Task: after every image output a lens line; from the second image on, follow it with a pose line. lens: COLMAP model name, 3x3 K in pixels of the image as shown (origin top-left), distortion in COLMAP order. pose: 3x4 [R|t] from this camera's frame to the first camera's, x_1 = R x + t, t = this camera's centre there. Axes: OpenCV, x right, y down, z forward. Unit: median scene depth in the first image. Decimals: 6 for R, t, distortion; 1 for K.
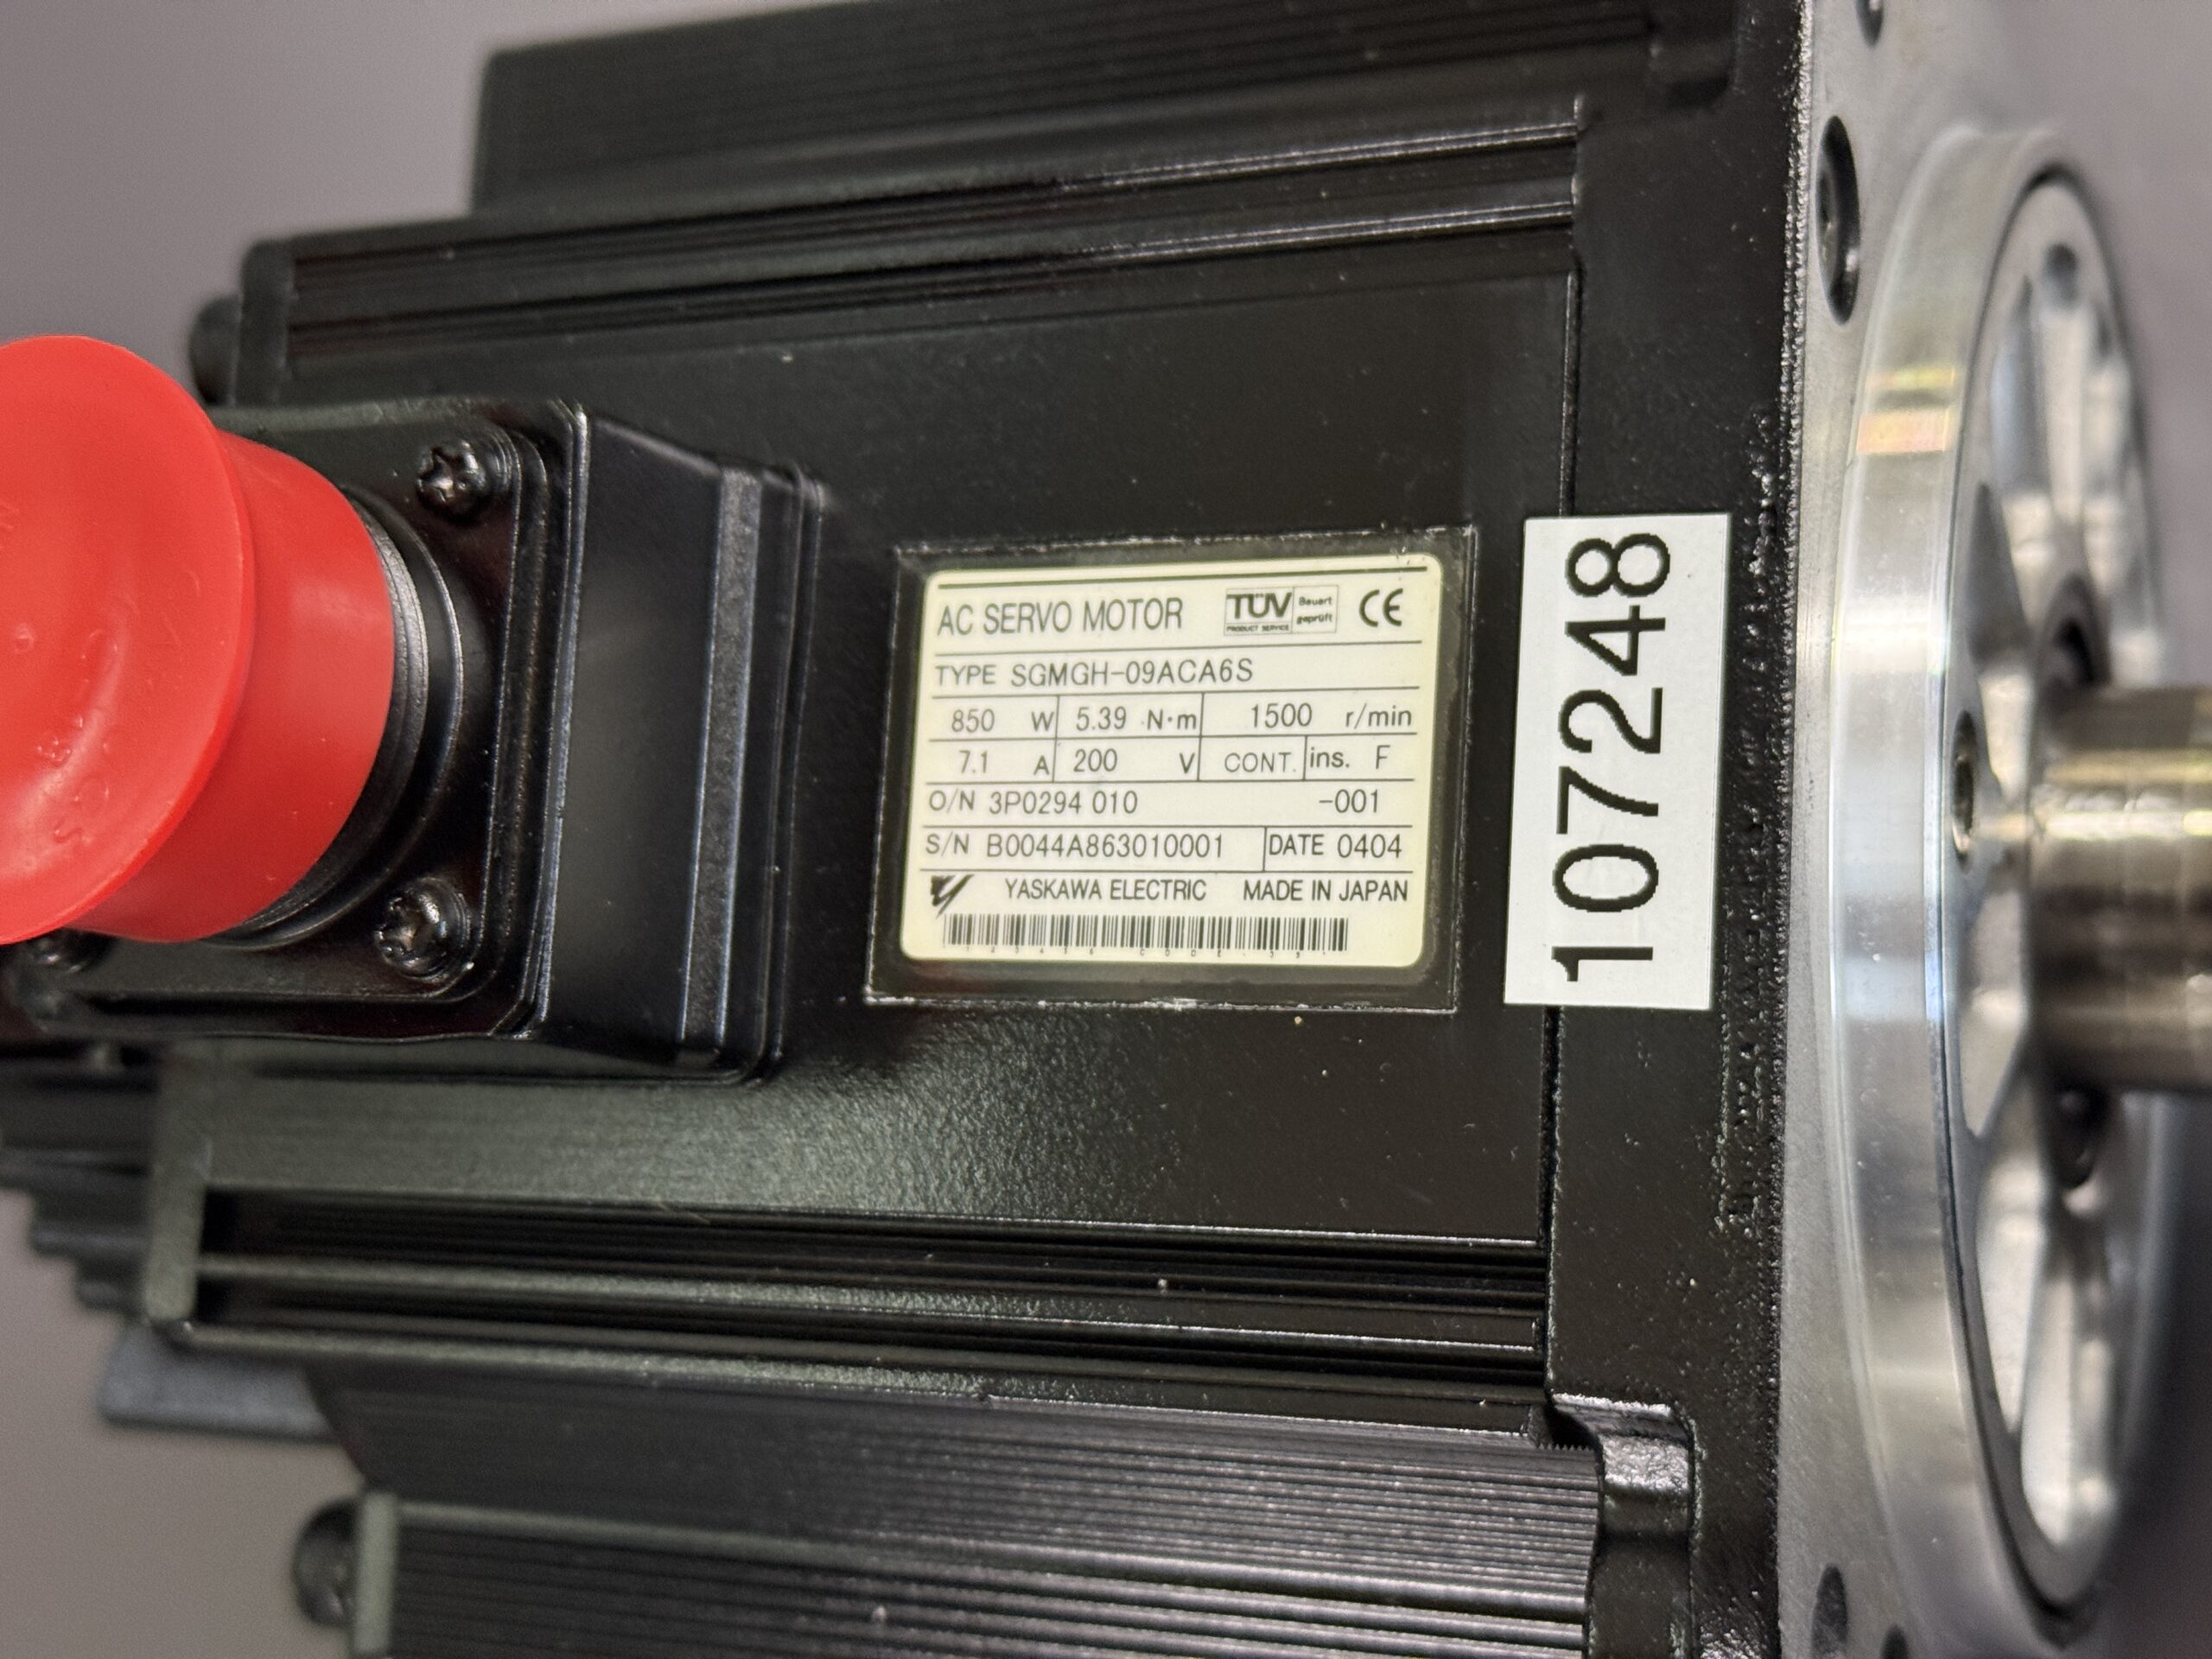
lens RADIAL K [[3113.9, 0, 1106.0], [0, 3113.9, 829.5], [0, 0, 1]] dist [0.231582, -0.789535]
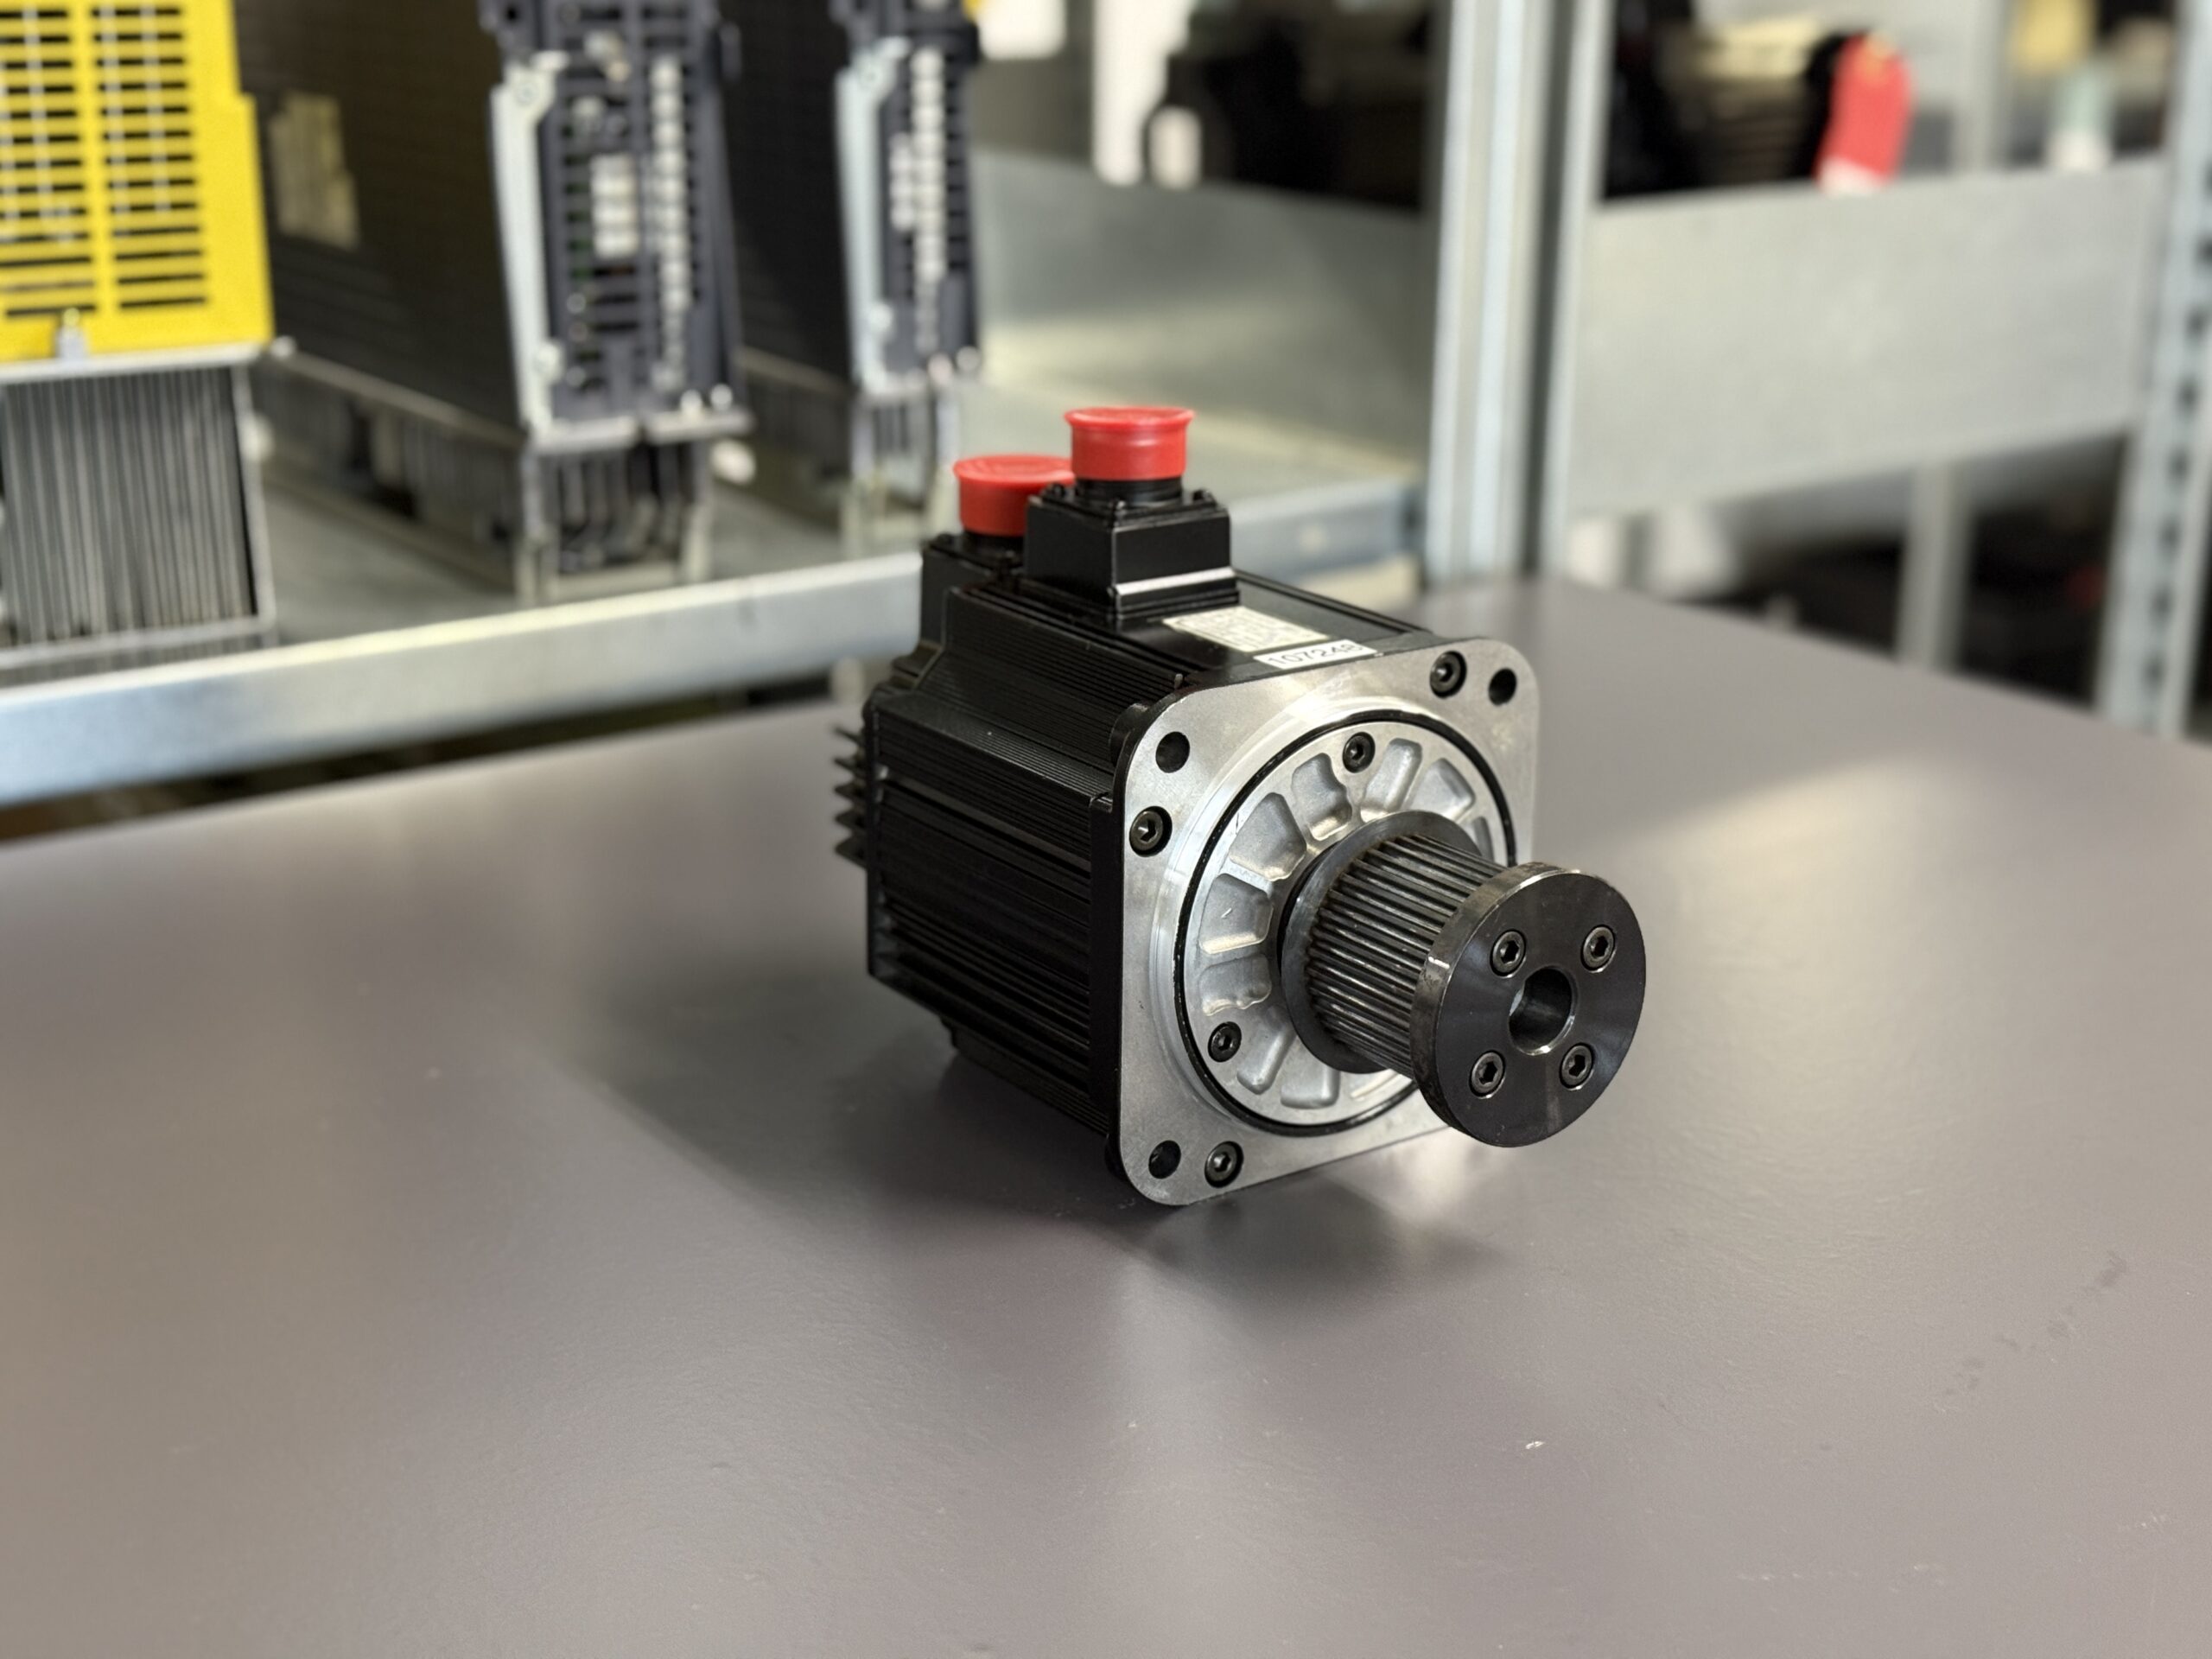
lens RADIAL K [[3113.9, 0, 1106.0], [0, 3113.9, 829.5], [0, 0, 1]] dist [0.231582, -0.789535]
pose [[0.565345, 0.612941, -0.551986, 2.322167], [-0.811451, 0.293128, -0.505592, 2.254522], [-0.148096, 0.733743, 0.663090, -1.454988]]
